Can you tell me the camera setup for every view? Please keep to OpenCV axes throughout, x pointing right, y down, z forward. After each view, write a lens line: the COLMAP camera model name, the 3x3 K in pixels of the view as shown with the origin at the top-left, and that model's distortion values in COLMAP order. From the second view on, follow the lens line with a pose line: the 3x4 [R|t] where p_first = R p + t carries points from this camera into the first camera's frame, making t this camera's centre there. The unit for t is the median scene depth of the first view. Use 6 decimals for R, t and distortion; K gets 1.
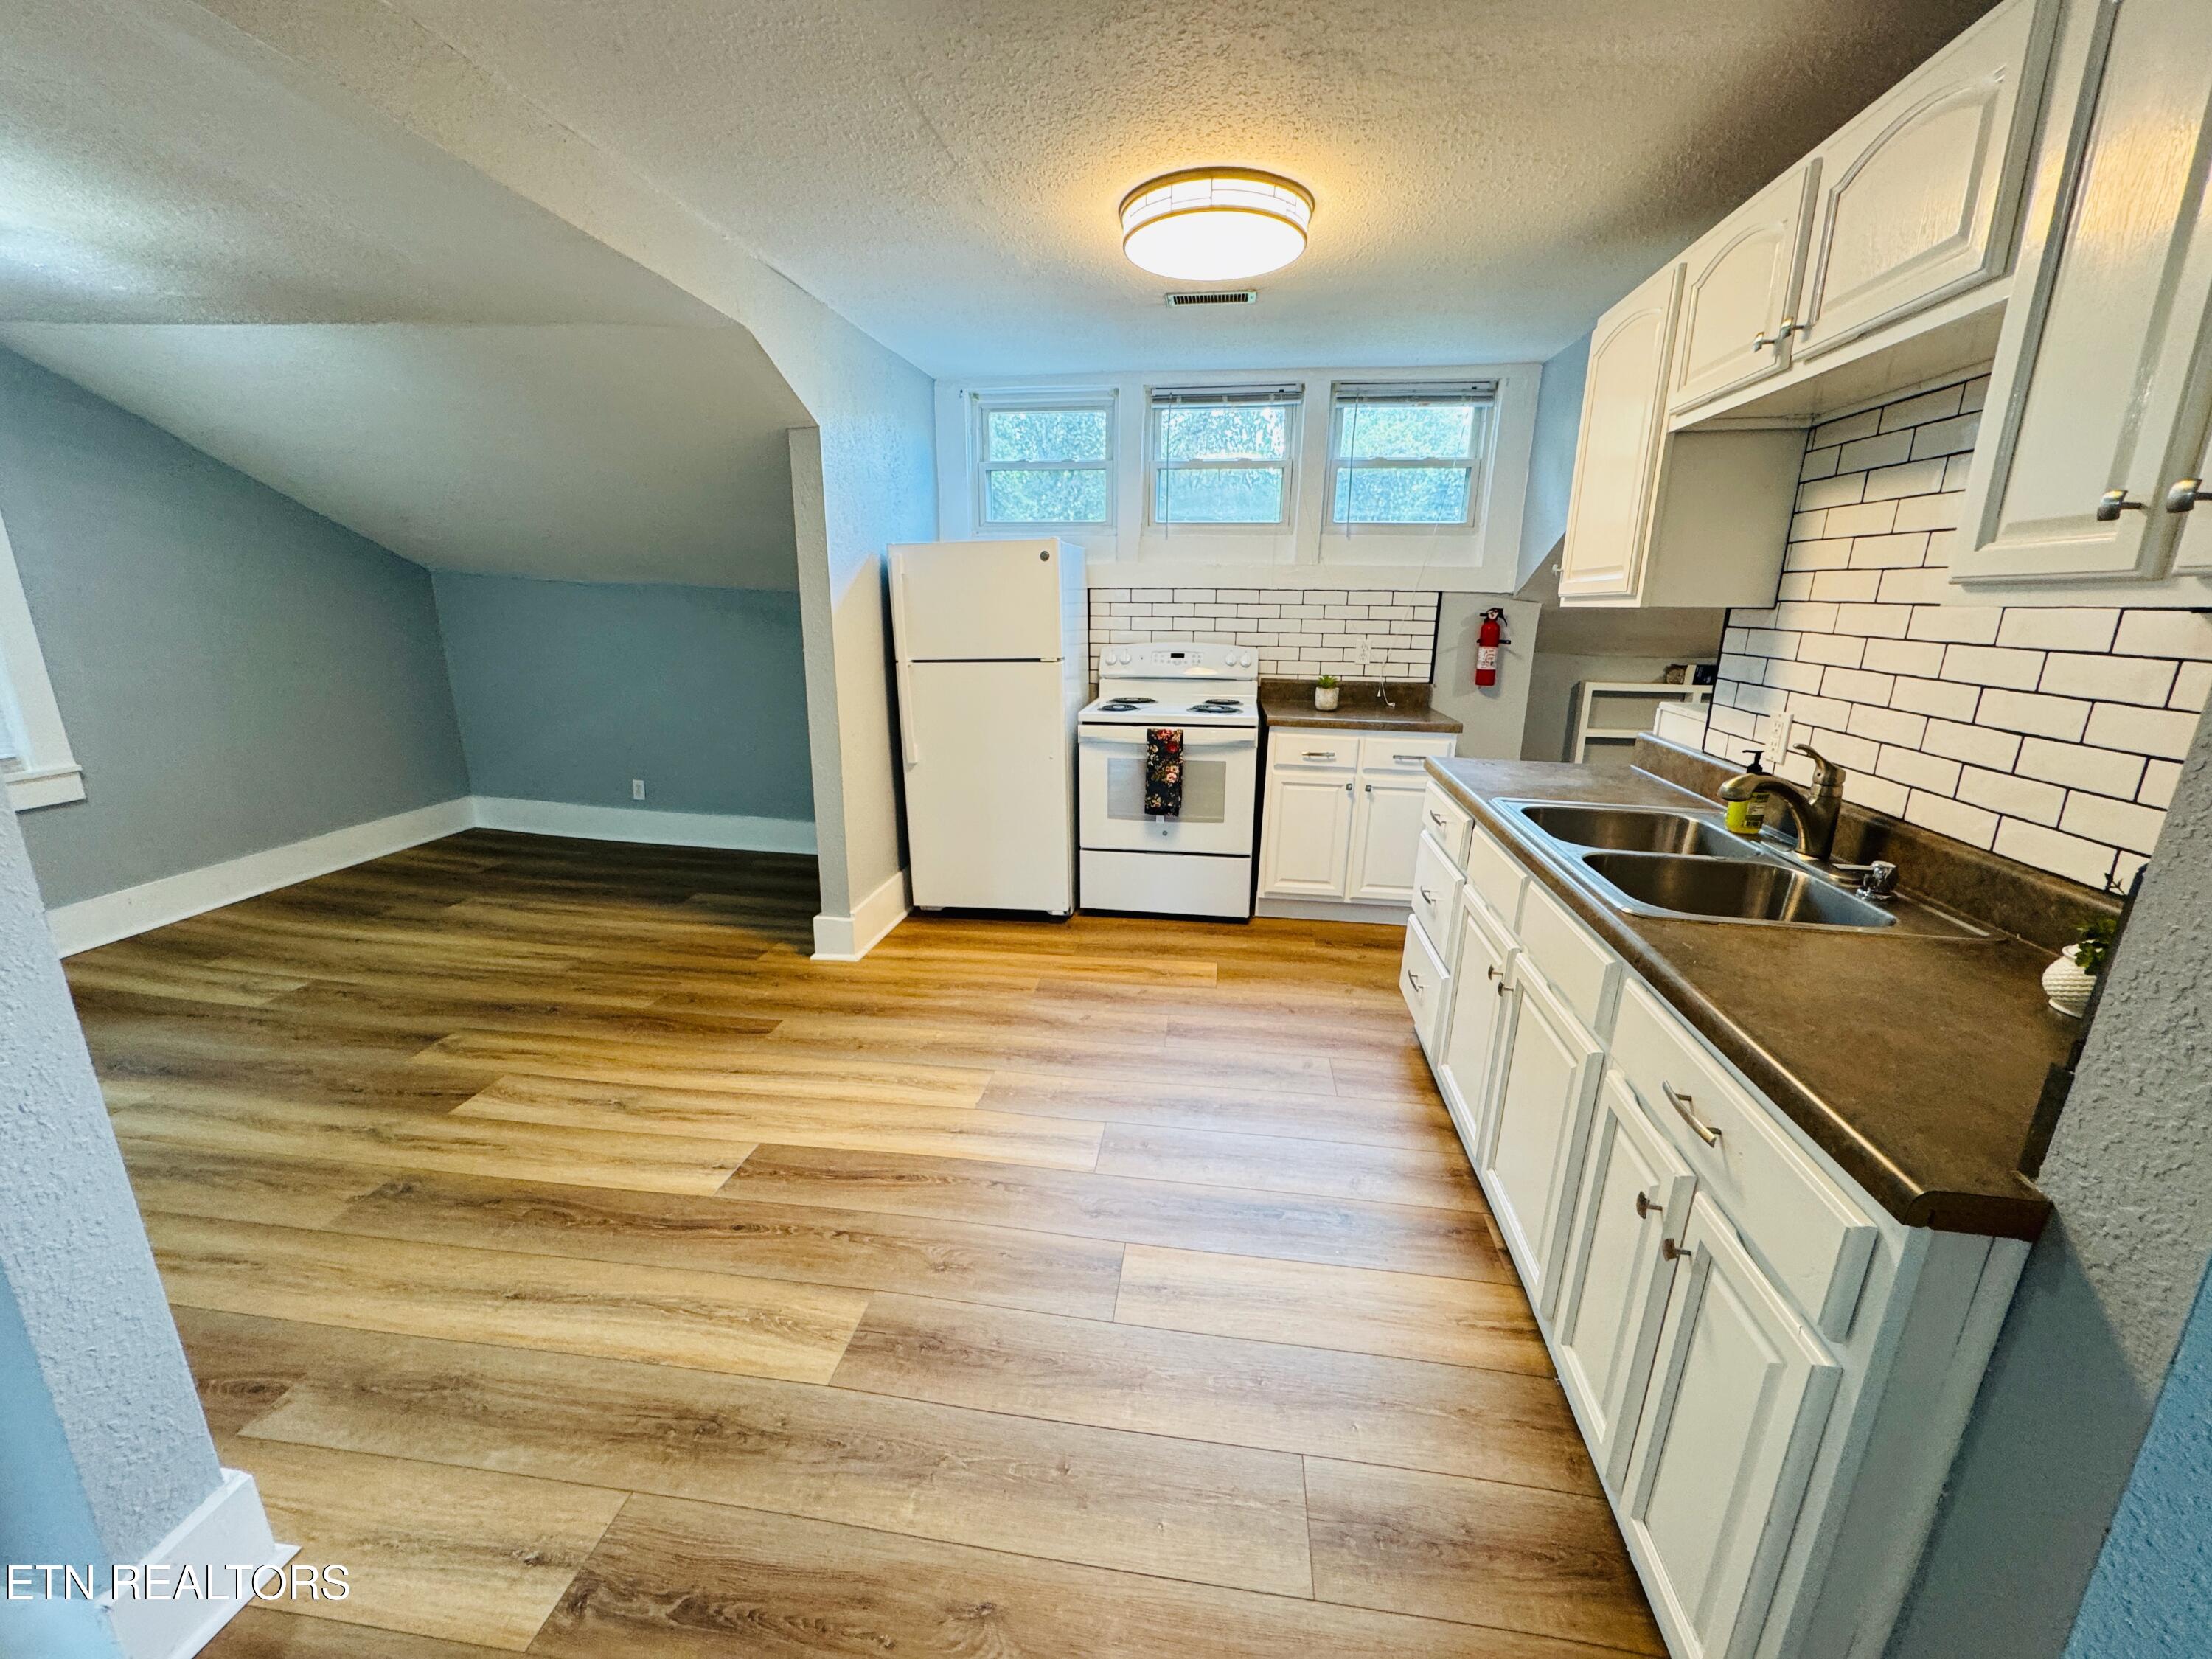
lens RADIAL K [[884.8, 0, 1110.0], [0, 884.8, 831.1], [0, 0, 1]] dist [-0.001633, 0.000107]
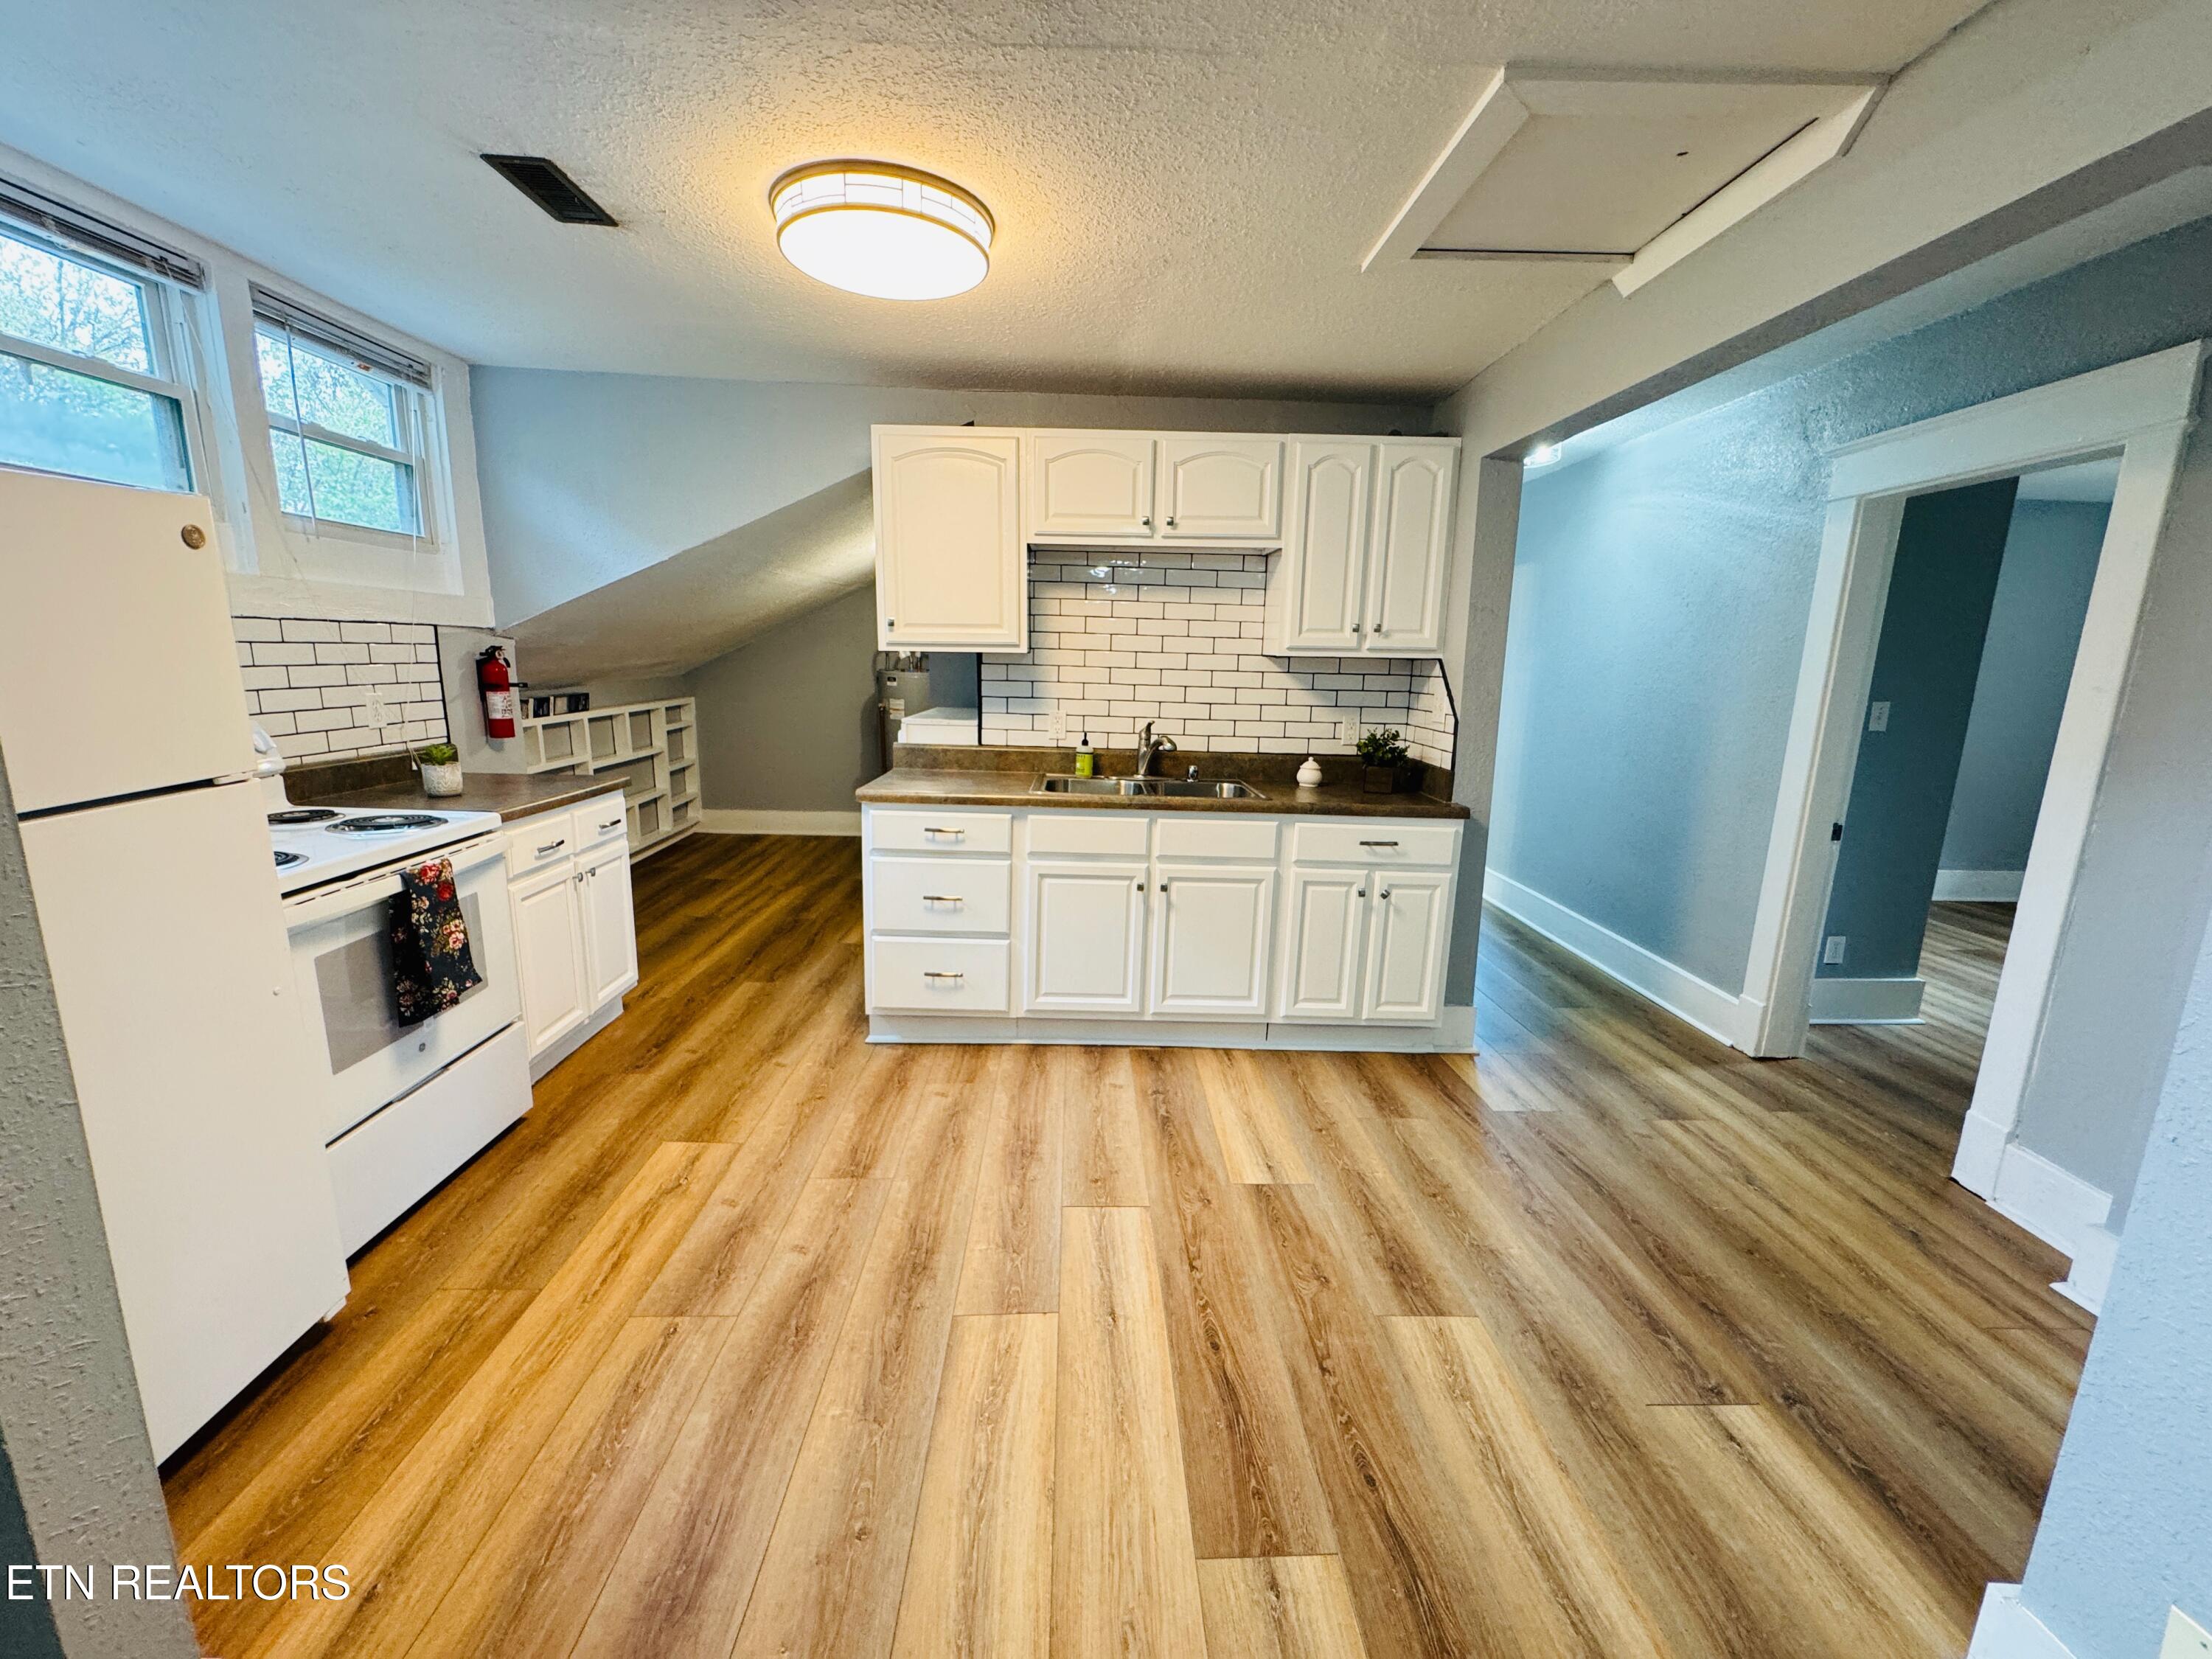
lens RADIAL K [[884.8, 0, 1099.0], [0, 884.8, 829.8], [0, 0, 1]] dist [-0.001633, 0.000107]
pose [[-0.165671, -0.208805, 0.963822, -4.500922], [0.228666, 0.942559, 0.243503, -1.435648], [-0.959304, 0.260735, -0.108408, 5.235315]]
